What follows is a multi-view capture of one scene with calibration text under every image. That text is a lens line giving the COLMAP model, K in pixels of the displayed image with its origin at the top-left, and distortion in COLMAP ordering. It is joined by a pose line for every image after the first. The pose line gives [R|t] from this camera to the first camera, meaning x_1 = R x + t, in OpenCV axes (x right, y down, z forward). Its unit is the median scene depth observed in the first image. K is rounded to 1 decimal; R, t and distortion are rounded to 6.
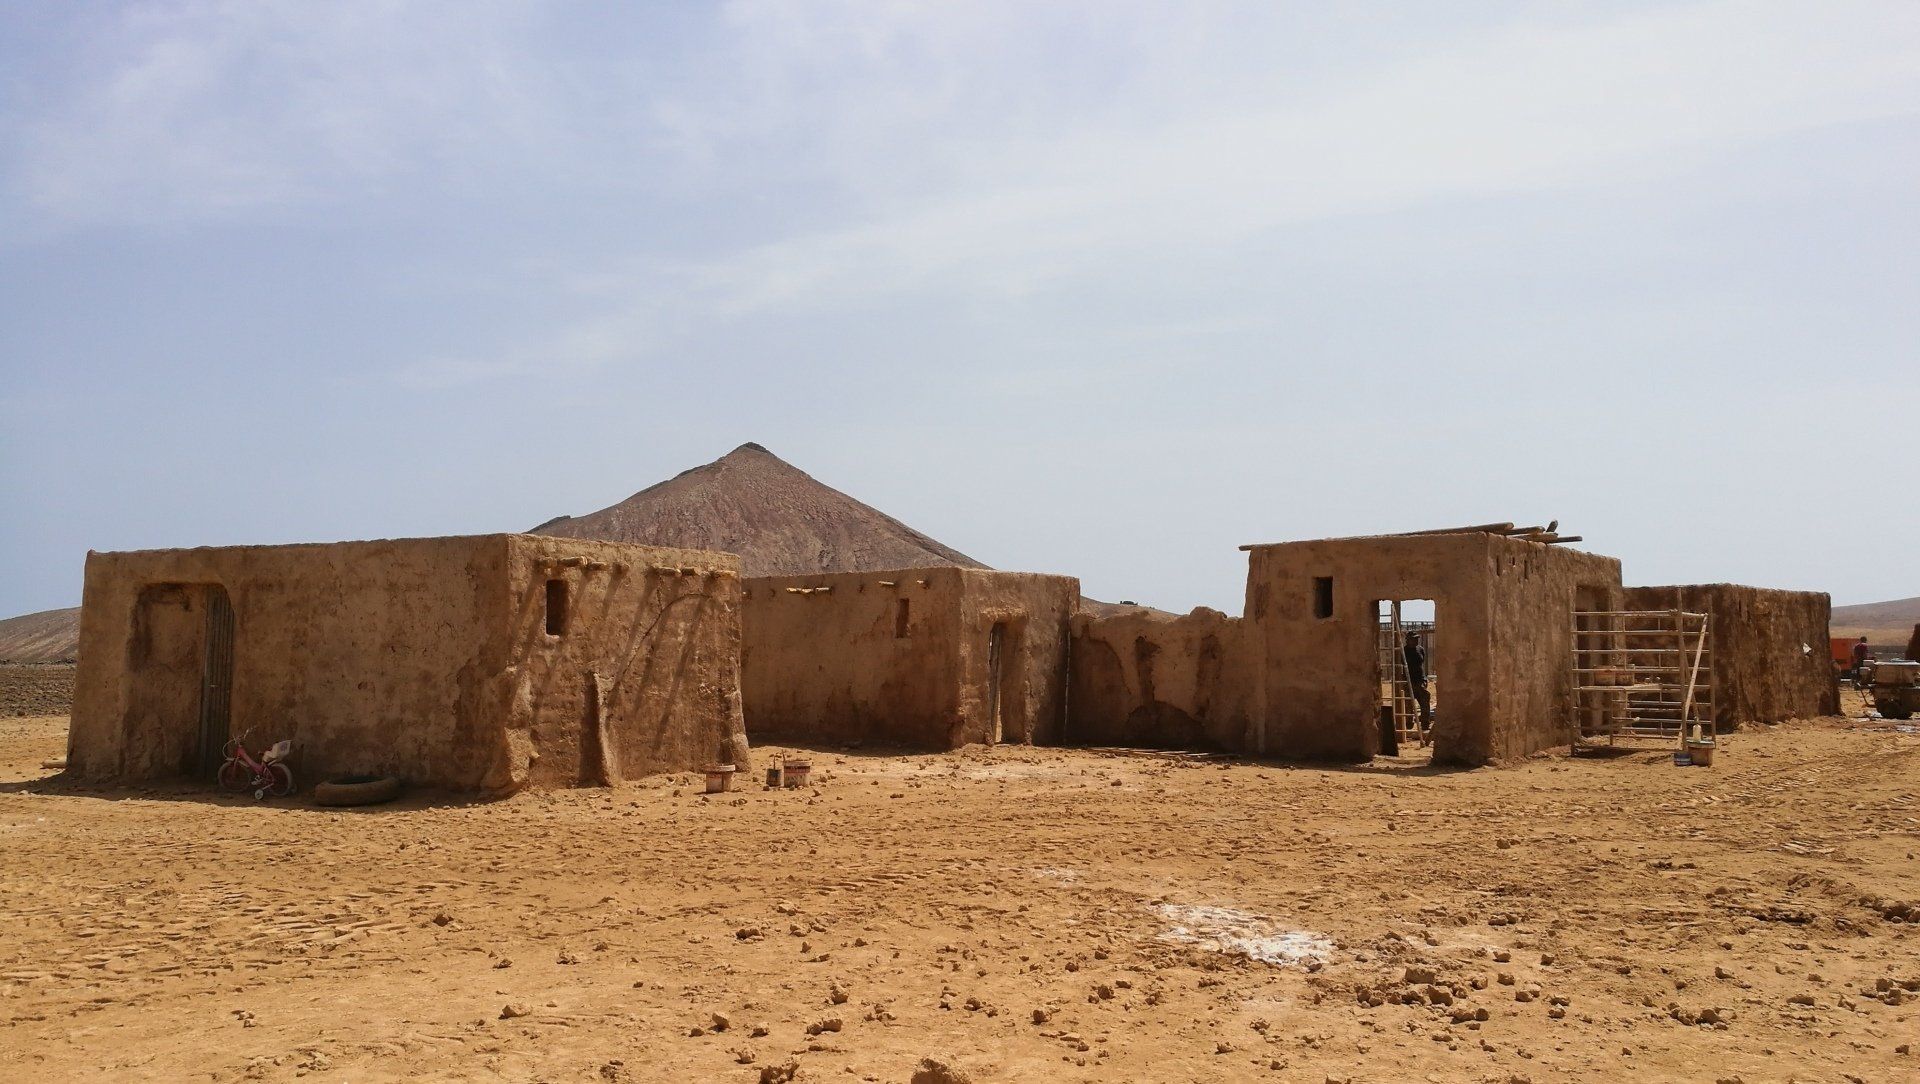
lens RADIAL K [[1501.8, 0, 958.5], [0, 1501.8, 548.0], [0, 0, 1]] dist [0.004304, 0.004579]
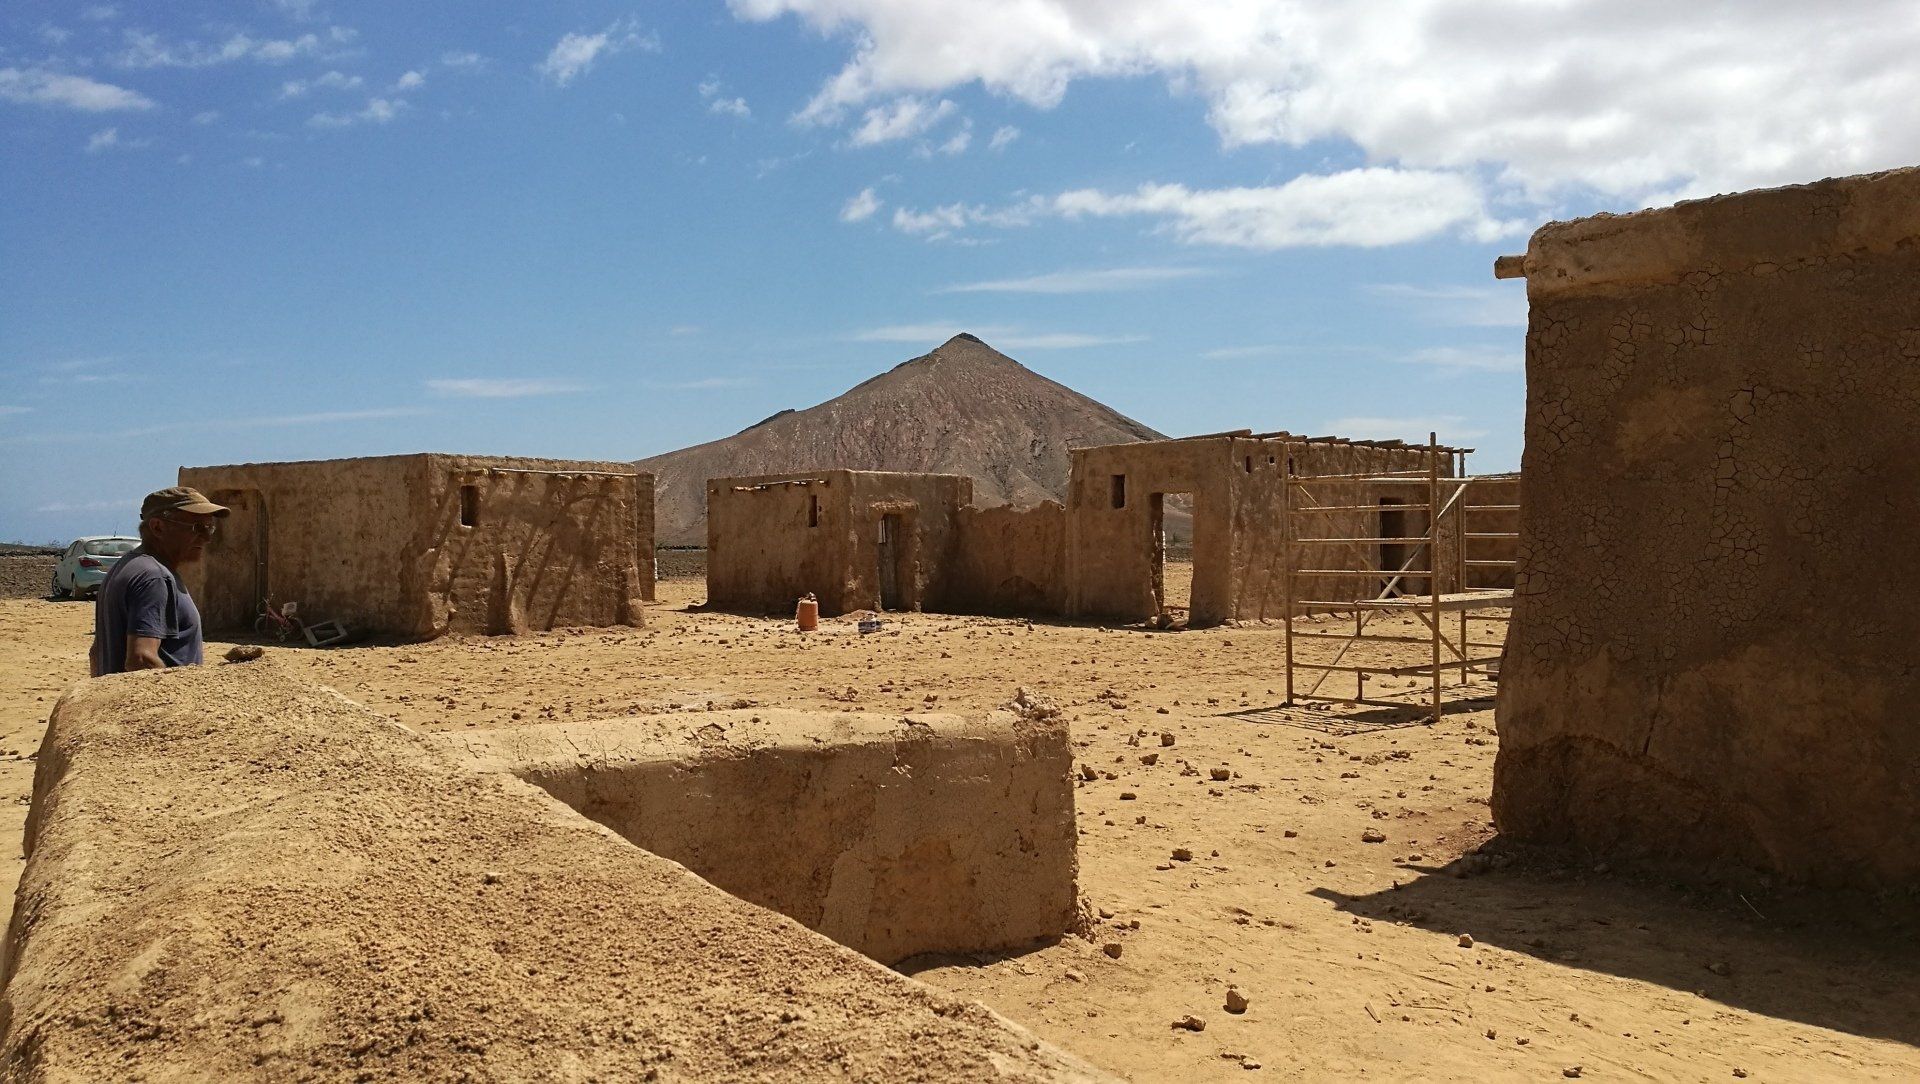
lens RADIAL K [[1501.8, 0, 970.1], [0, 1501.8, 560.6], [0, 0, 1]] dist [0.004304, 0.004579]
pose [[0.990160, -0.002947, -0.139911, 0.382643], [0.014502, 0.996557, 0.081638, -0.016753], [0.139188, -0.082864, 0.986793, -0.311524]]
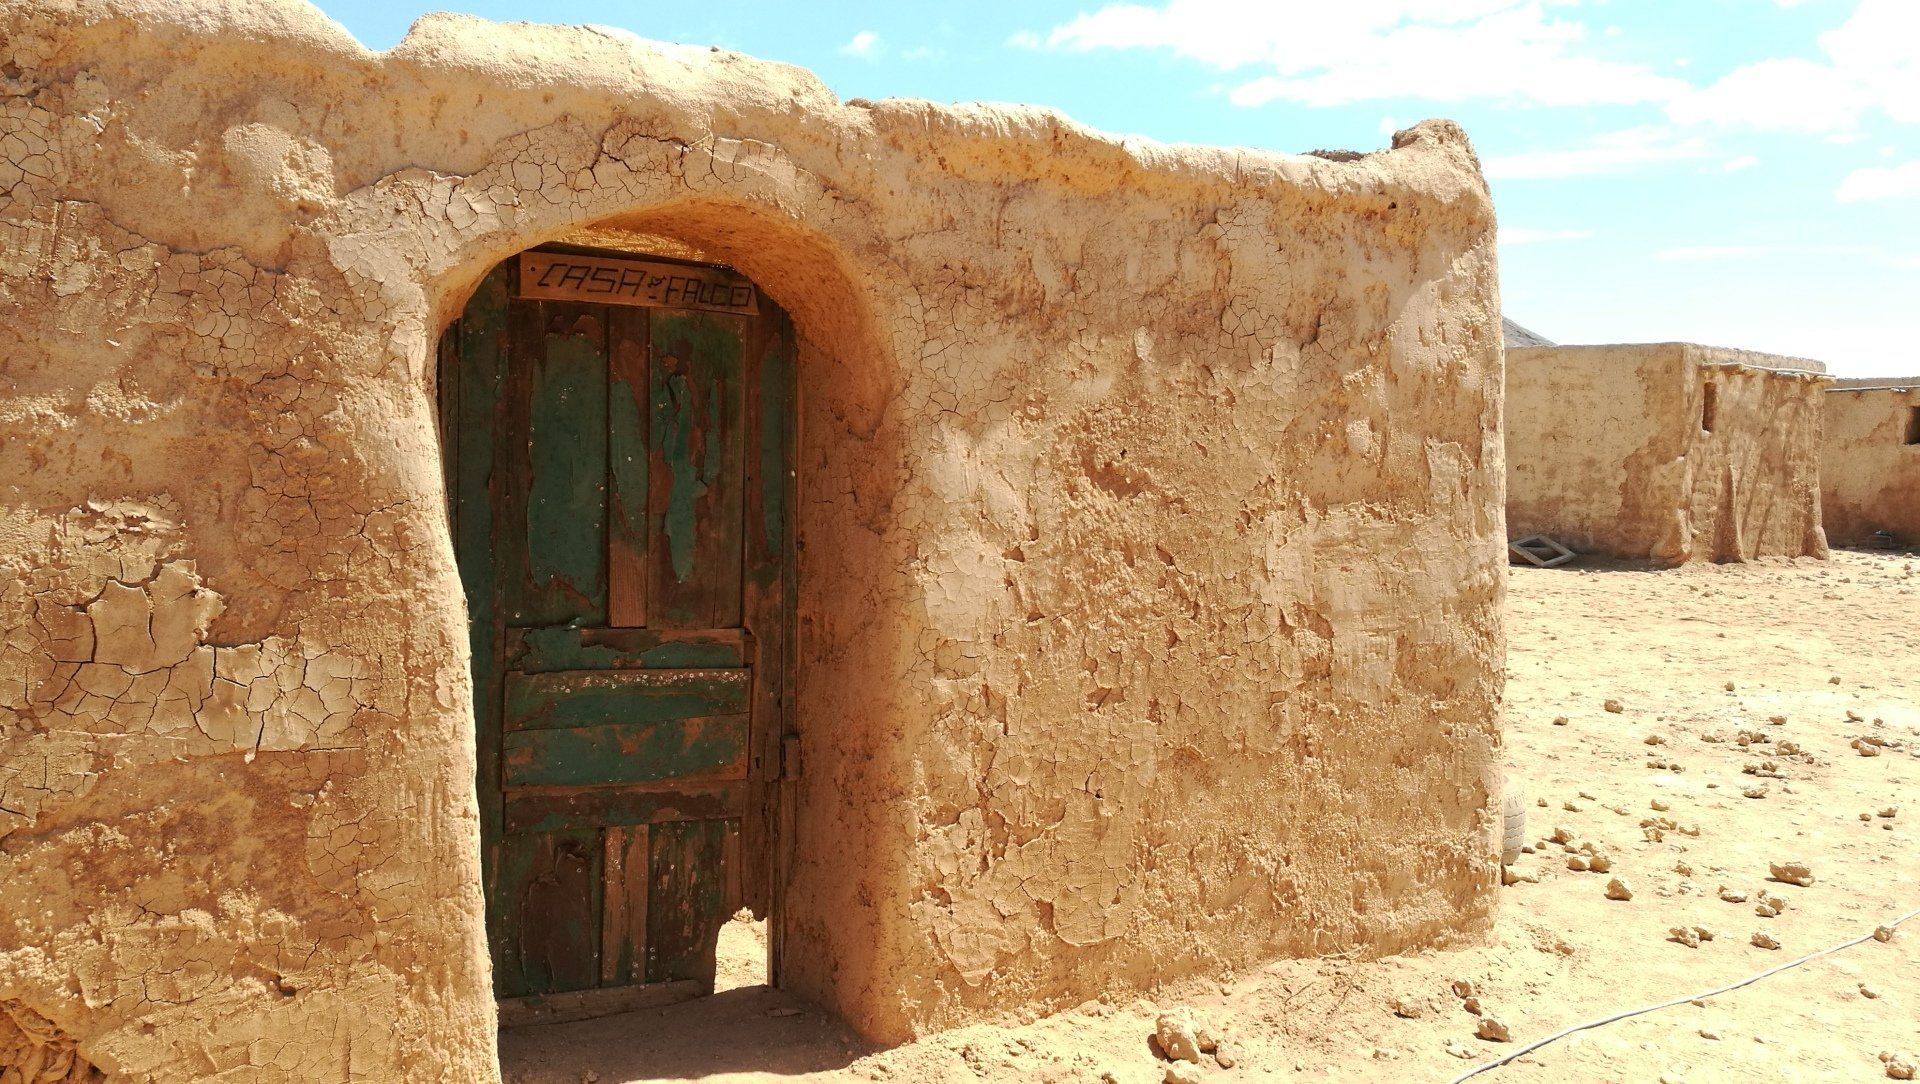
lens RADIAL K [[1501.8, 0, 982.0], [0, 1501.8, 516.0], [0, 0, 1]] dist [0.004304, 0.004579]
pose [[0.926611, 0.052653, -0.372316, -0.347232], [-0.010685, 0.993435, 0.113899, -0.002698], [0.375869, -0.101562, 0.921091, -0.279754]]
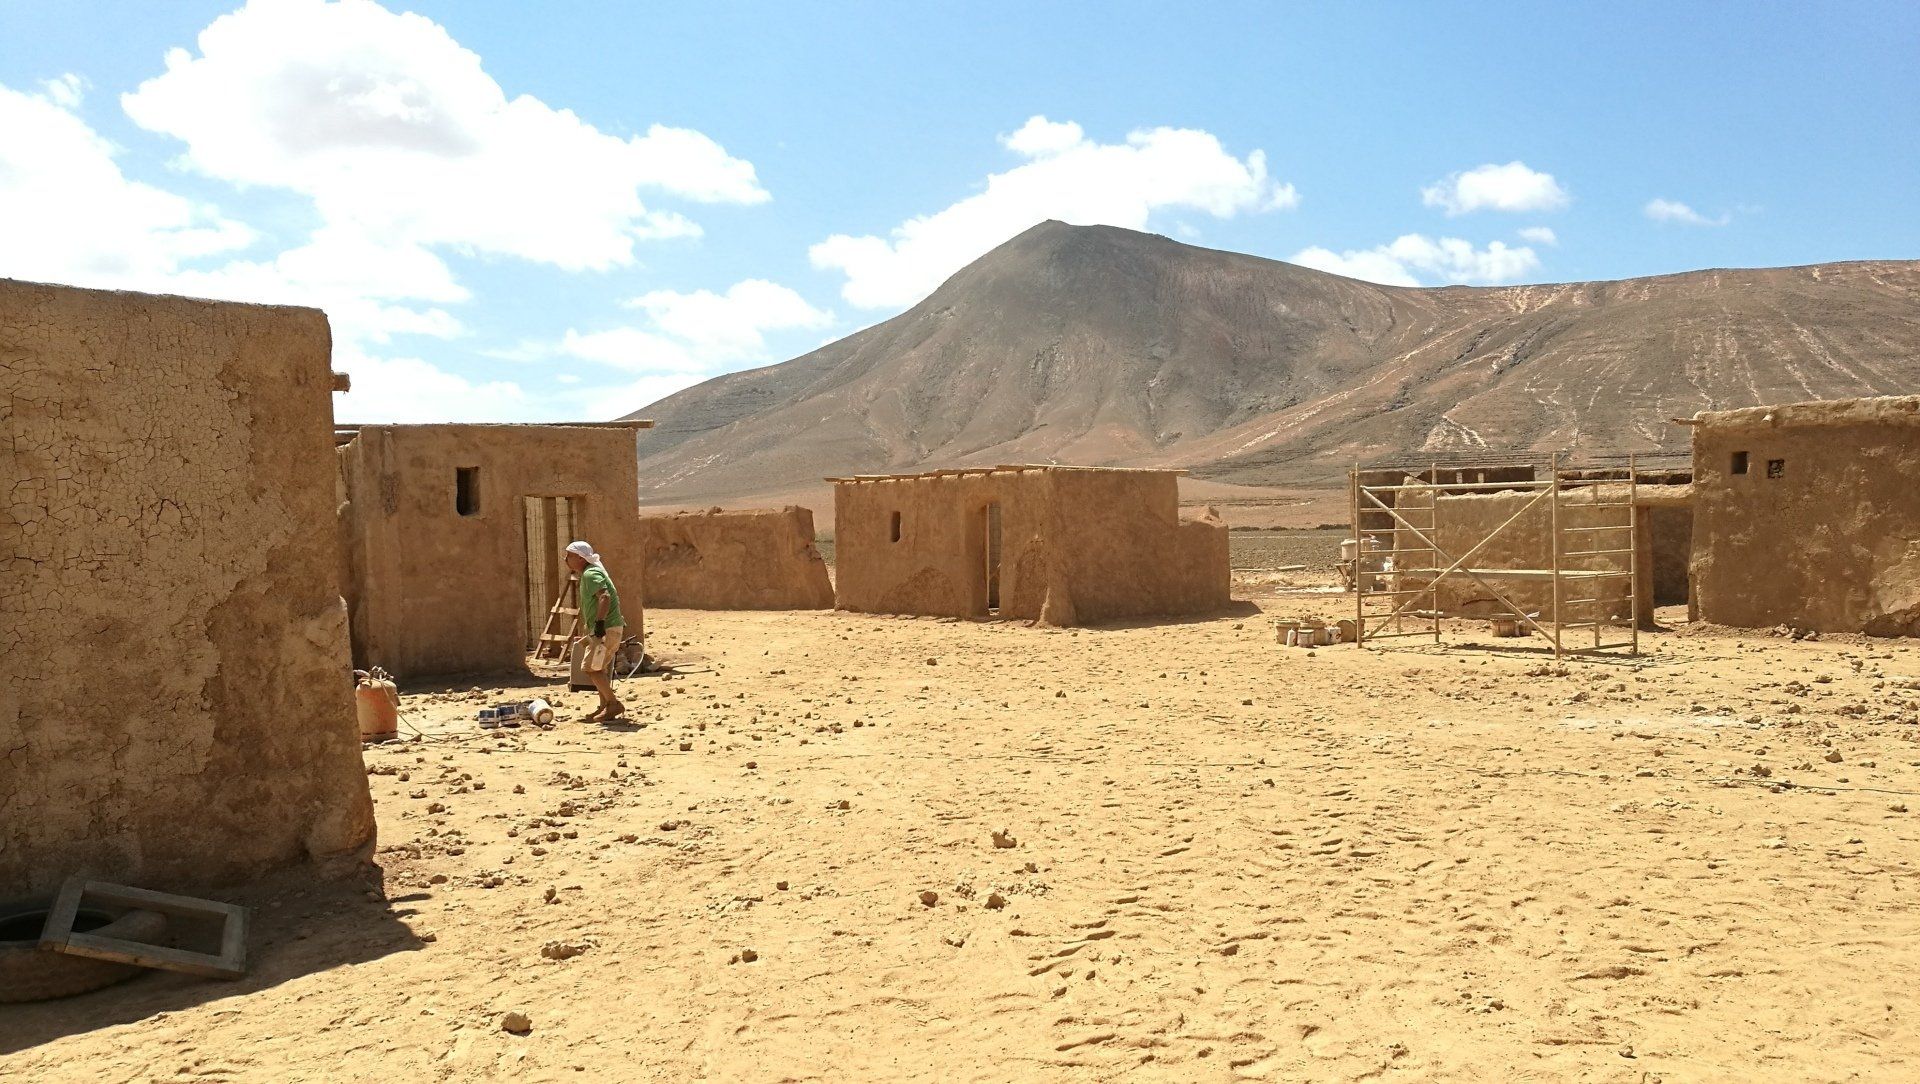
lens RADIAL K [[1501.8, 0, 962.1], [0, 1501.8, 526.8], [0, 0, 1]] dist [0.004304, 0.004579]
pose [[0.254100, -0.001567, 0.967177, -0.674798], [-0.036832, 0.999258, 0.011296, 0.043246], [-0.966476, -0.038493, 0.253854, 0.658203]]
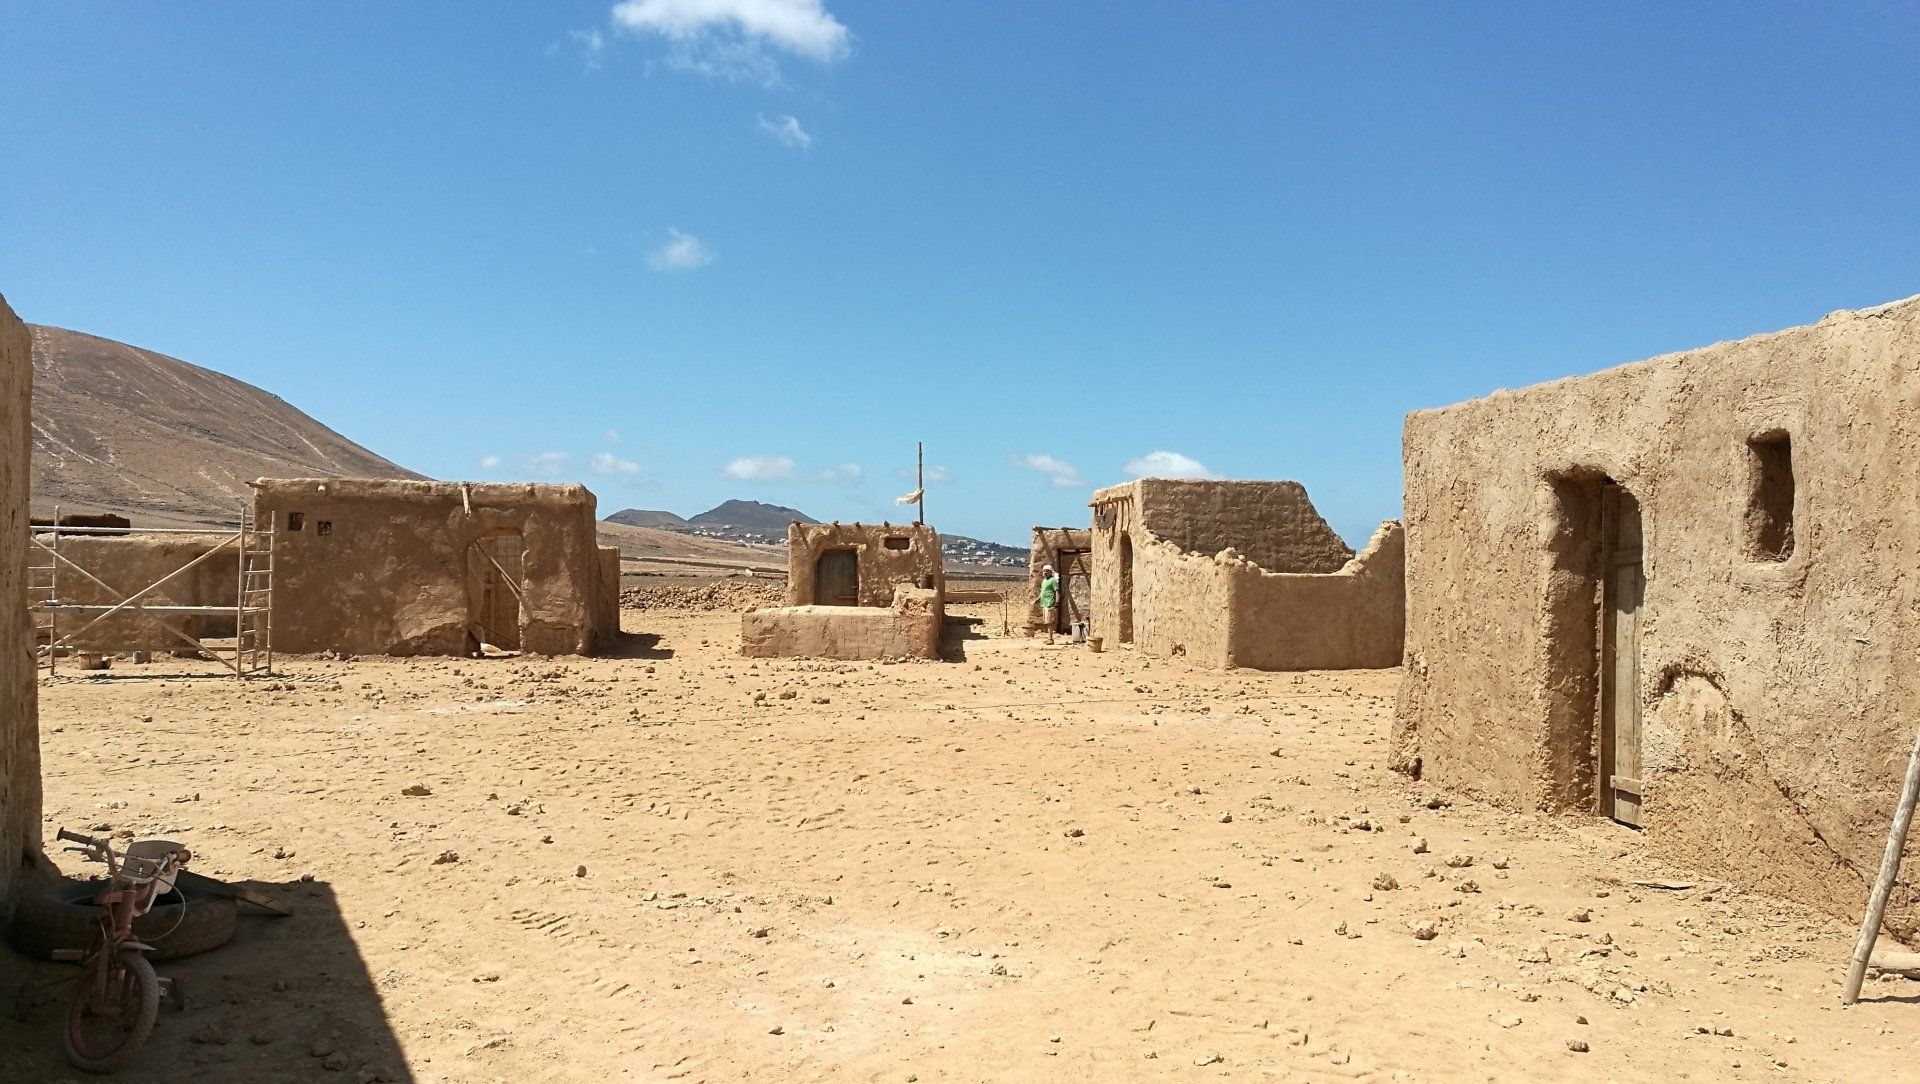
lens RADIAL K [[1501.8, 0, 931.3], [0, 1501.8, 596.8], [0, 0, 1]] dist [0.004304, 0.004579]
pose [[-0.779547, -0.017946, 0.626087, -0.792753], [-0.047365, 0.998416, -0.030357, 0.073284], [-0.624550, -0.053319, -0.779162, 1.136804]]
